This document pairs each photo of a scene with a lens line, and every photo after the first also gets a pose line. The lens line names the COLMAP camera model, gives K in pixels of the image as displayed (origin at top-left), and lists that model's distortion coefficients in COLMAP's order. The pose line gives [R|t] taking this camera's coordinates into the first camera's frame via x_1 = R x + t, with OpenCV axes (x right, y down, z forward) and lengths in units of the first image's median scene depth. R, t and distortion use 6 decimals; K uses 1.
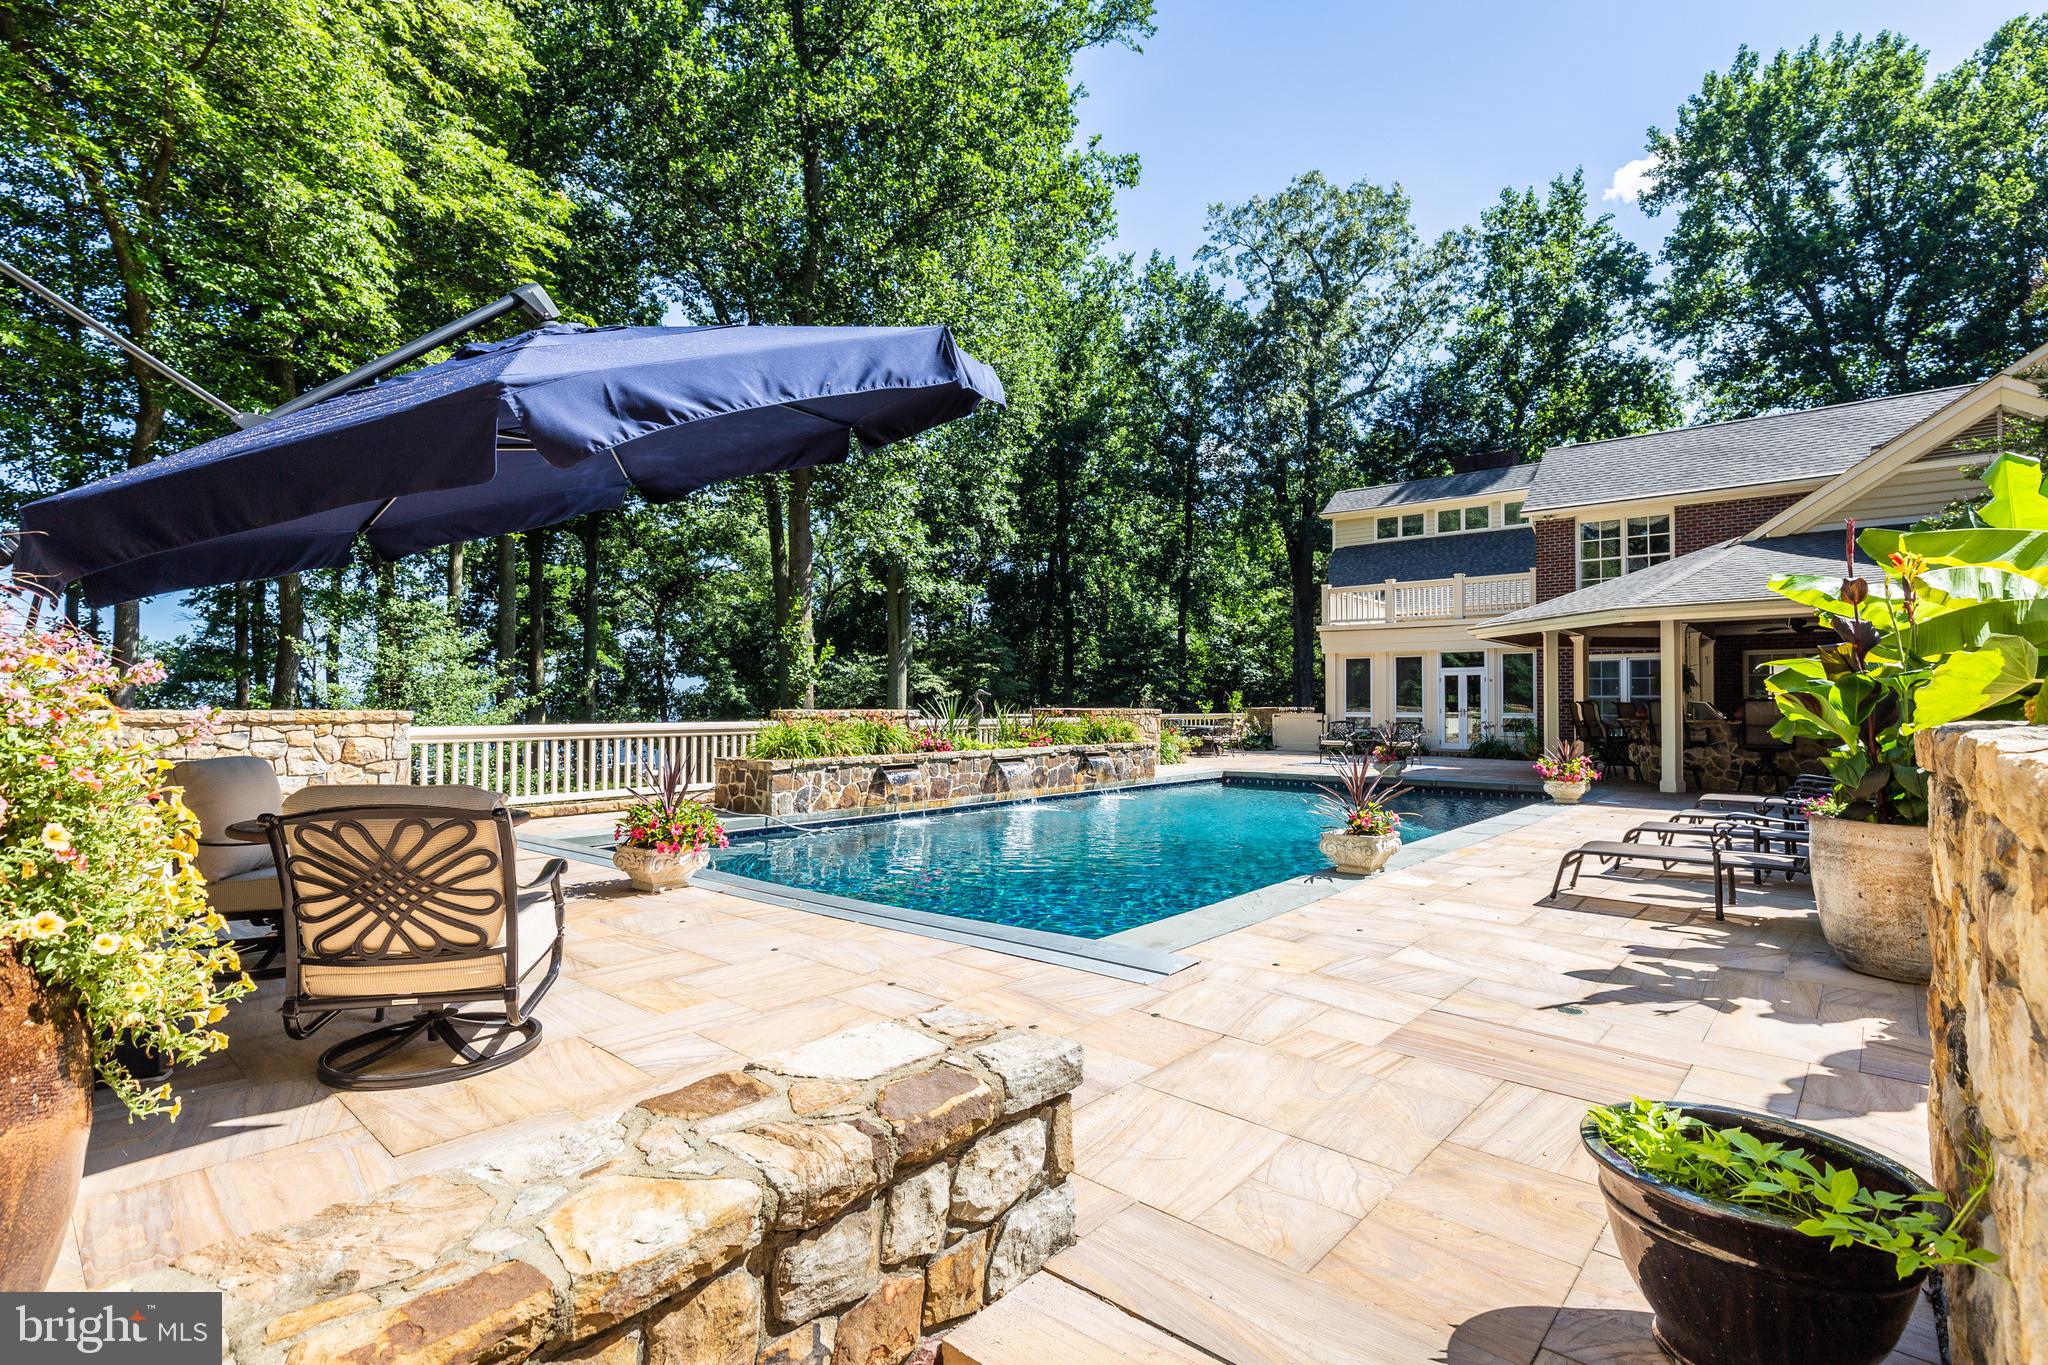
lens RADIAL K [[930.8, 0, 1039.3], [0, 930.8, 701.2], [0, 0, 1]] dist [0.007260, -0.004486]
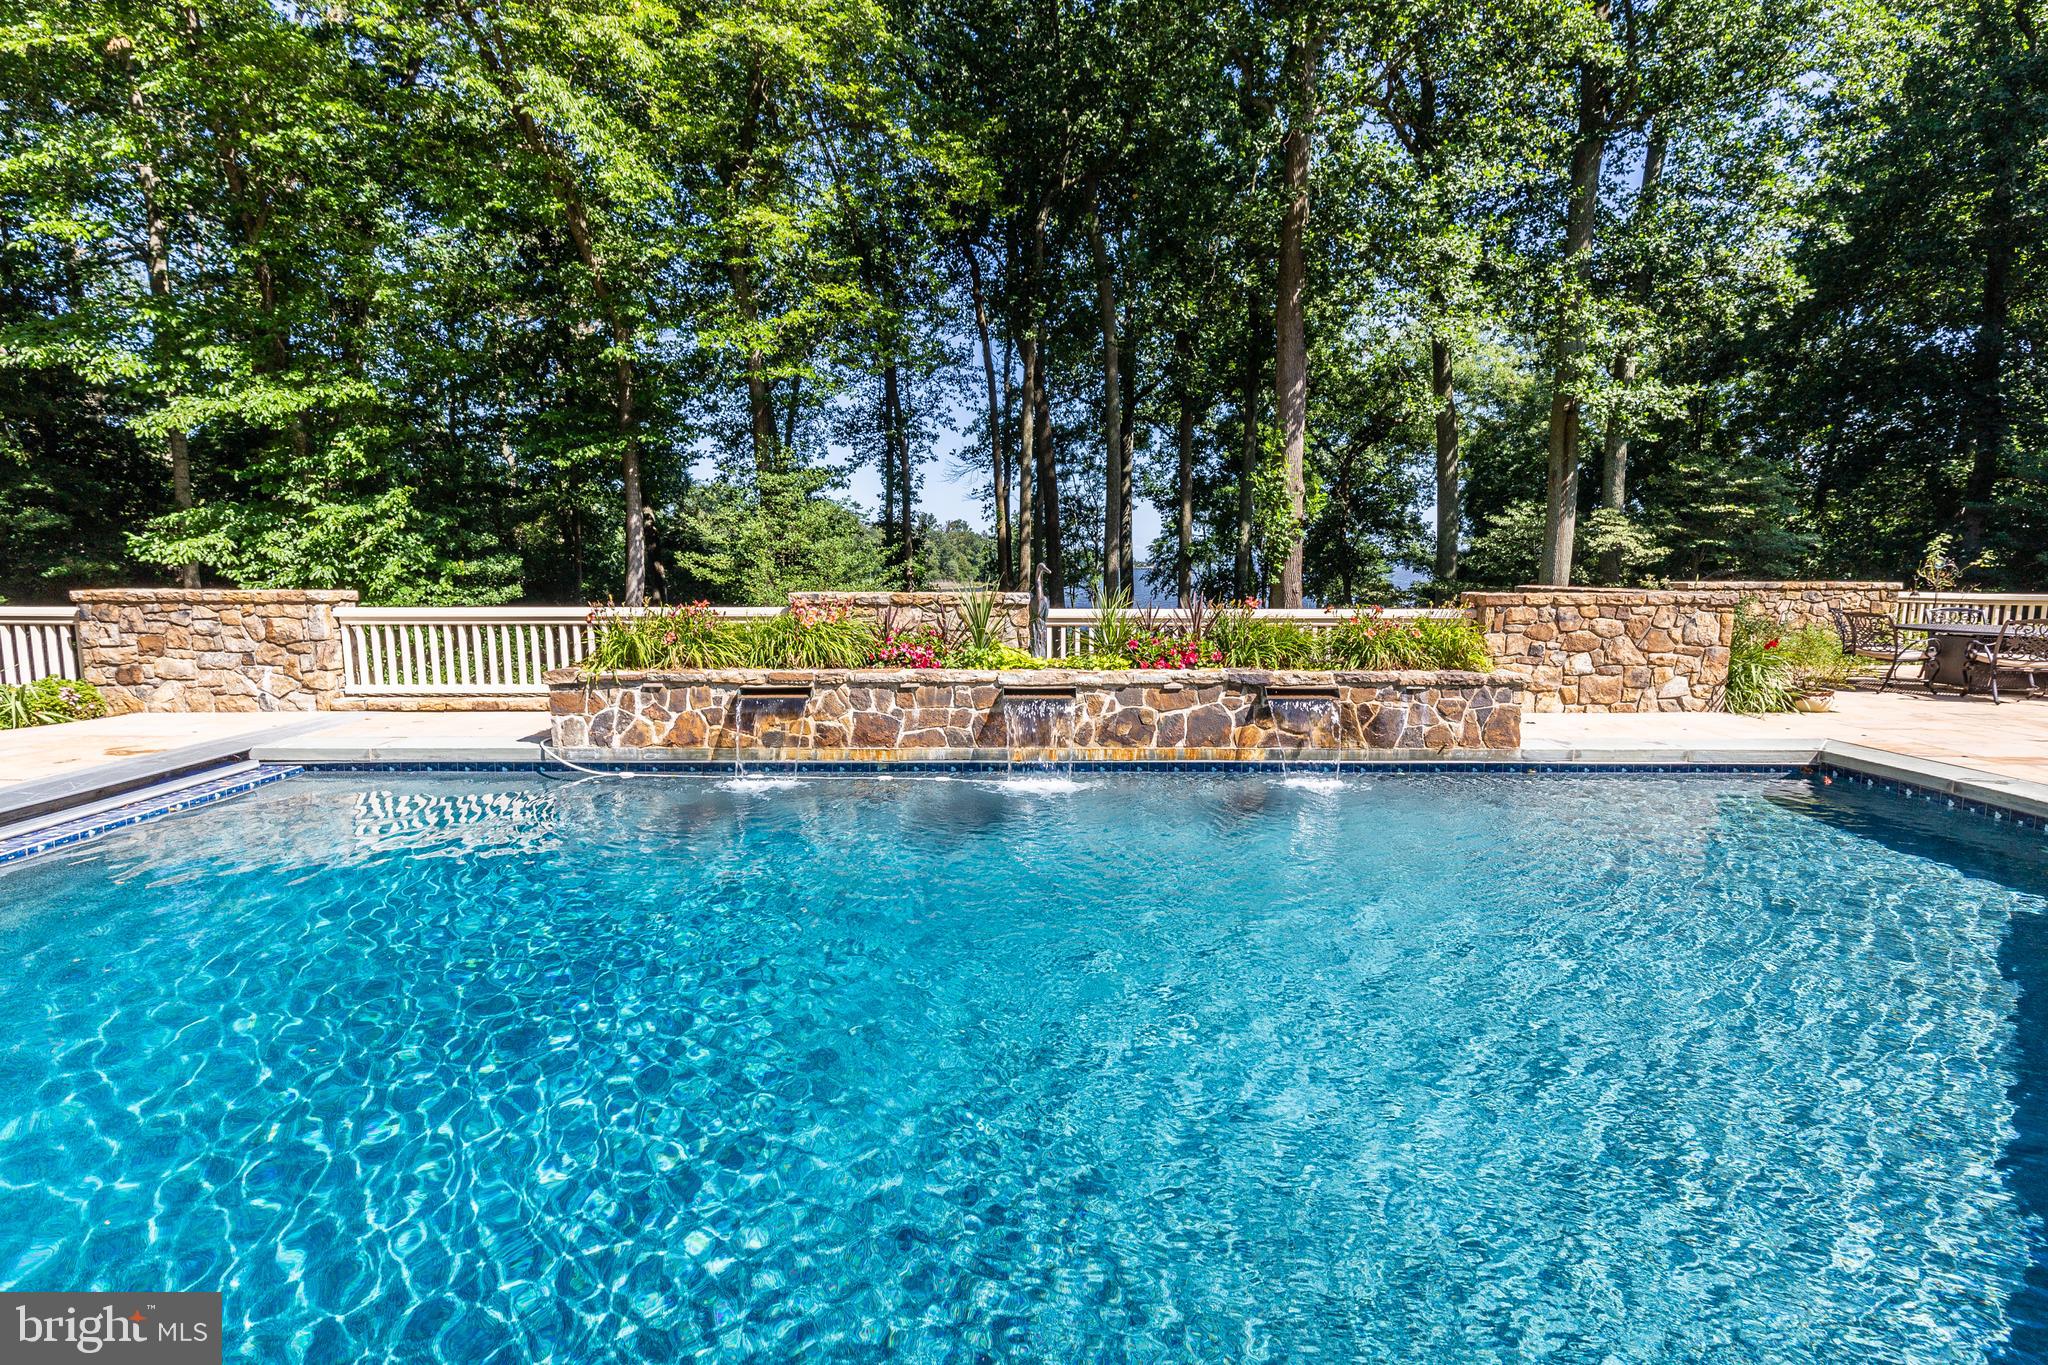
lens RADIAL K [[930.8, 0, 1034.2], [0, 930.8, 682.6], [0, 0, 1]] dist [0.007260, -0.004486]
pose [[0.653579, 0.097541, -0.750547, 0.127191], [0.002901, 0.991331, 0.131360, -0.004850], [0.756853, -0.088032, 0.647630, 0.213831]]
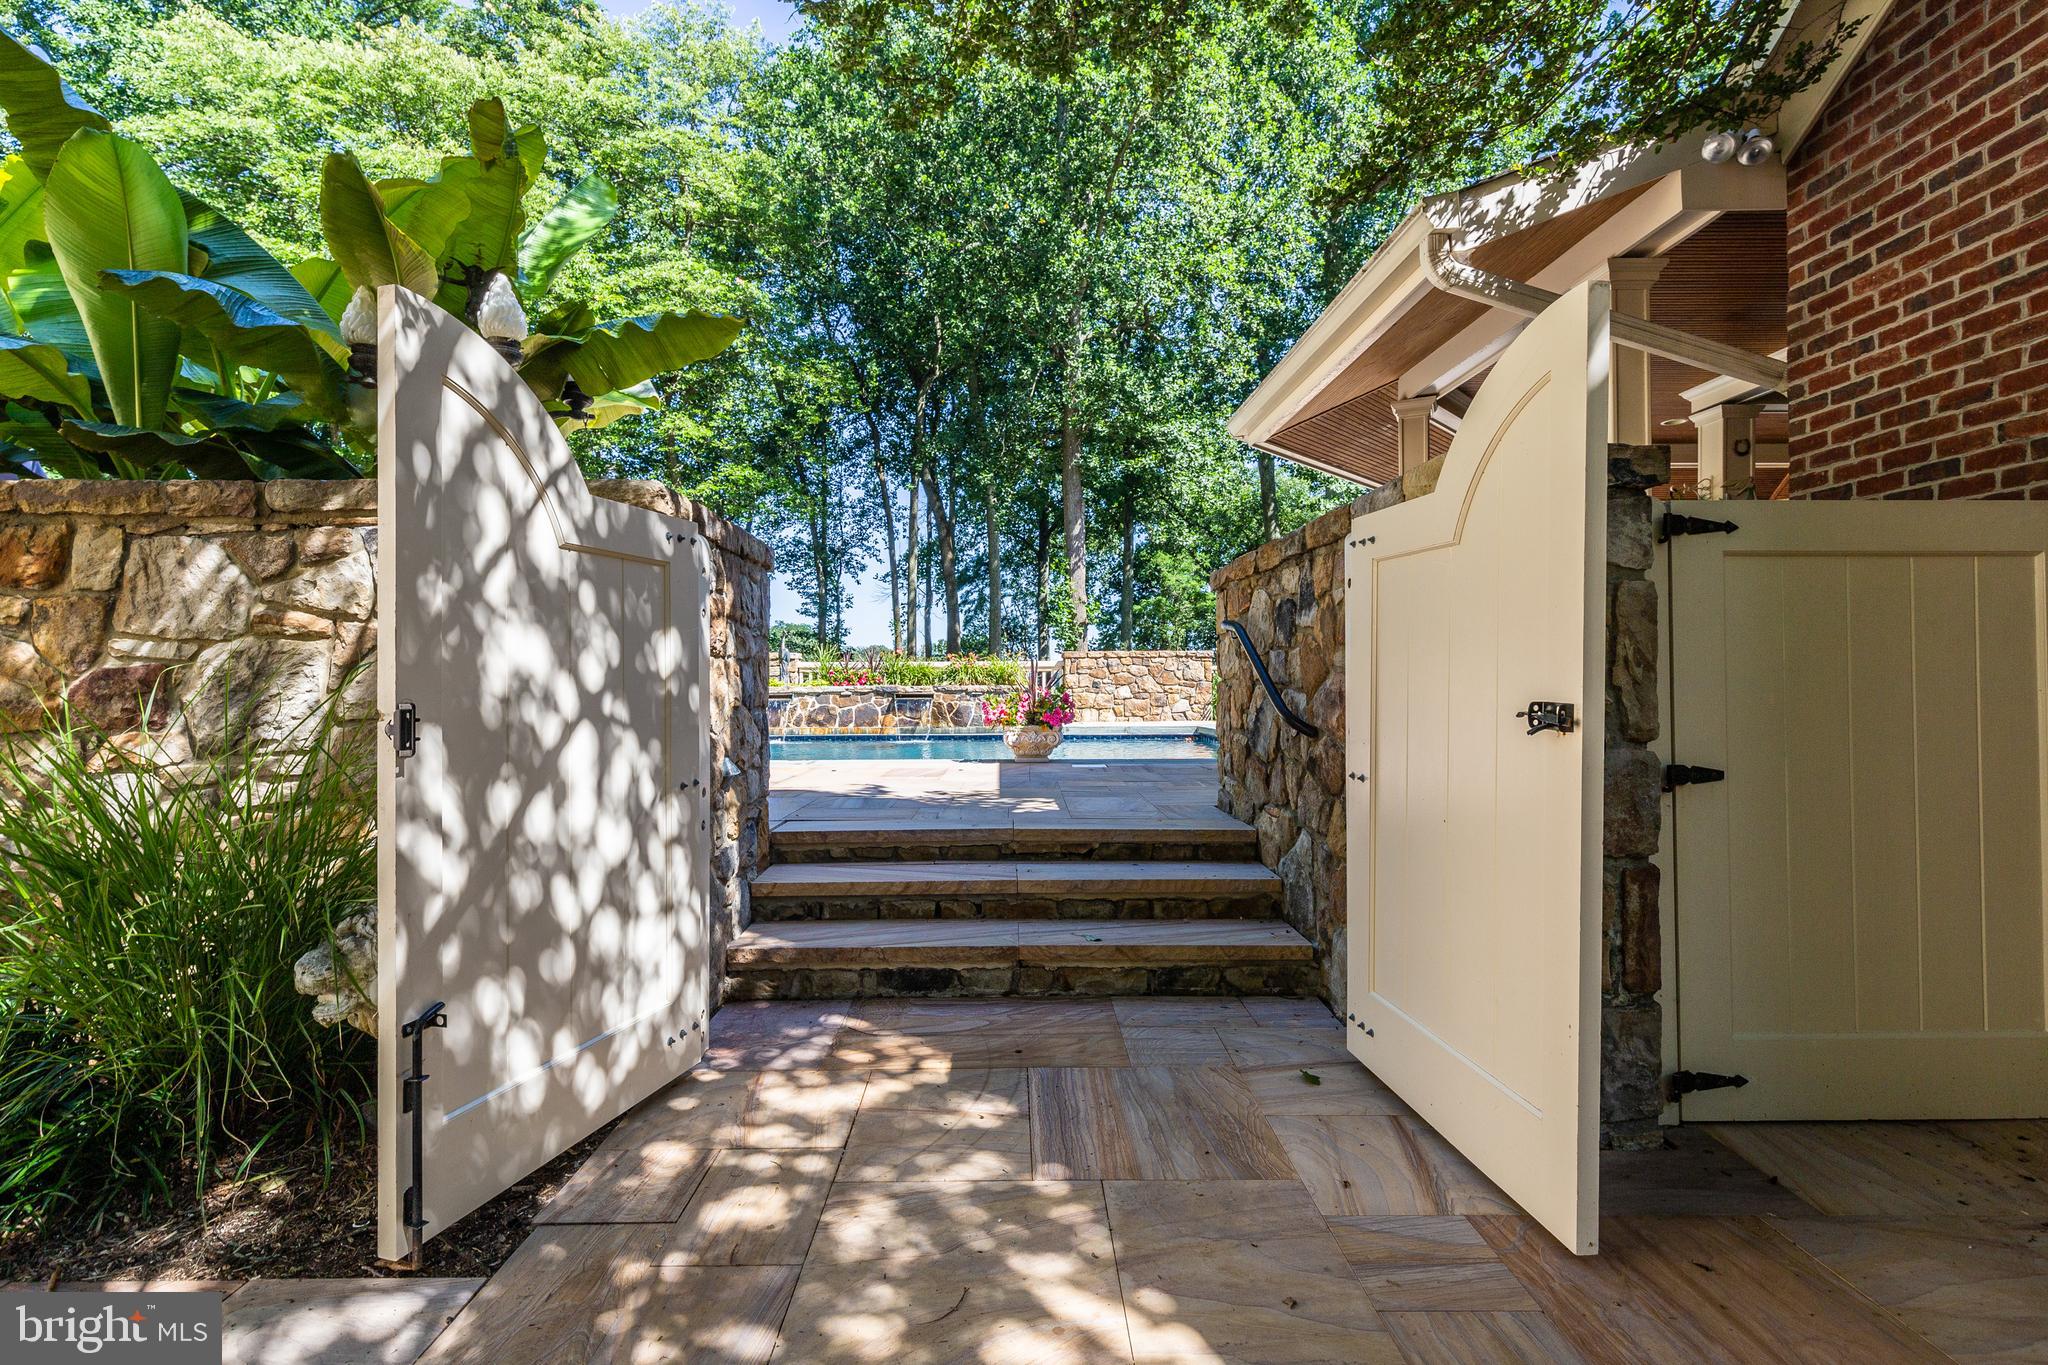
lens RADIAL K [[930.8, 0, 1012.2], [0, 930.8, 681.8], [0, 0, 1]] dist [0.007260, -0.004486]
pose [[0.648999, -0.006833, -0.760759, 0.308115], [0.008973, 0.999959, -0.001327, 0.017136], [0.760737, -0.005965, 0.649033, 0.178353]]
